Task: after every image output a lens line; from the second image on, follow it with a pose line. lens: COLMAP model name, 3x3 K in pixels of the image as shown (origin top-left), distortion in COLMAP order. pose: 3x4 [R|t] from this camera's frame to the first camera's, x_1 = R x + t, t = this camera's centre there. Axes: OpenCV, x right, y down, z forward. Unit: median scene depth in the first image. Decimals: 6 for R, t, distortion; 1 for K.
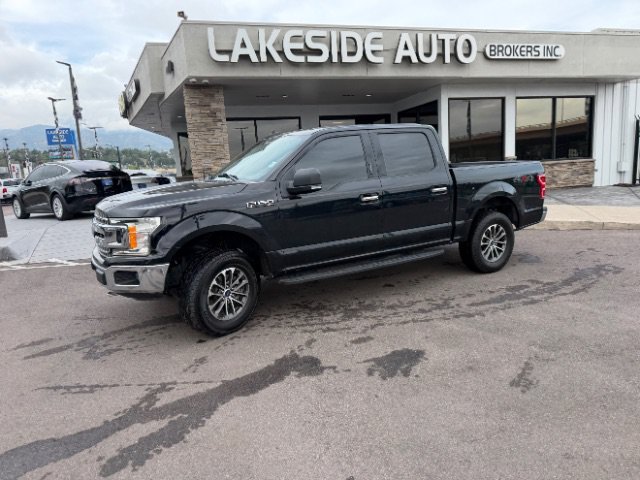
lens RADIAL K [[451.2, 0, 317.1], [0, 451.2, 242.5], [0, 0, 1]] dist [0.032996, -0.046357]
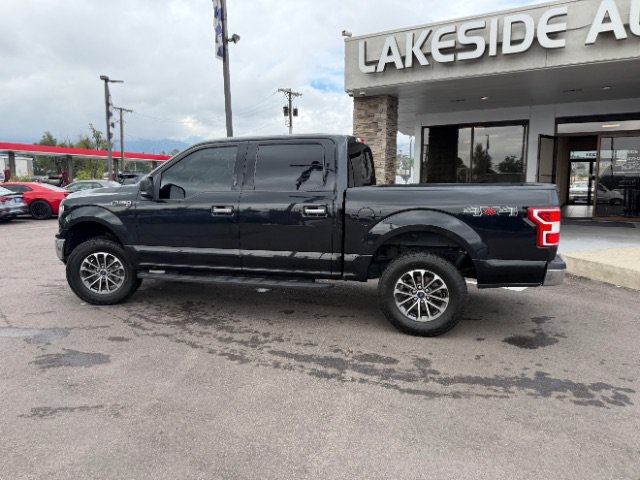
lens RADIAL K [[451.2, 0, 317.0], [0, 451.2, 235.1], [0, 0, 1]] dist [0.032996, -0.046357]
pose [[0.684998, 0.138170, -0.715323, 0.896227], [-0.159814, 0.986435, 0.037499, -0.107959], [0.710800, 0.088632, 0.697787, 0.440721]]
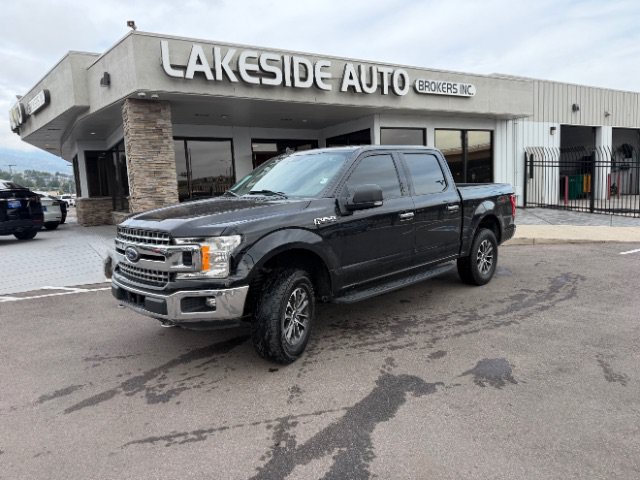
lens RADIAL K [[451.2, 0, 317.2], [0, 451.2, 236.7], [0, 0, 1]] dist [0.032996, -0.046357]
pose [[0.966016, -0.017188, 0.257909, -0.322196], [0.034549, 0.997420, -0.062933, 0.007474], [-0.256162, 0.069705, 0.964117, 0.062021]]
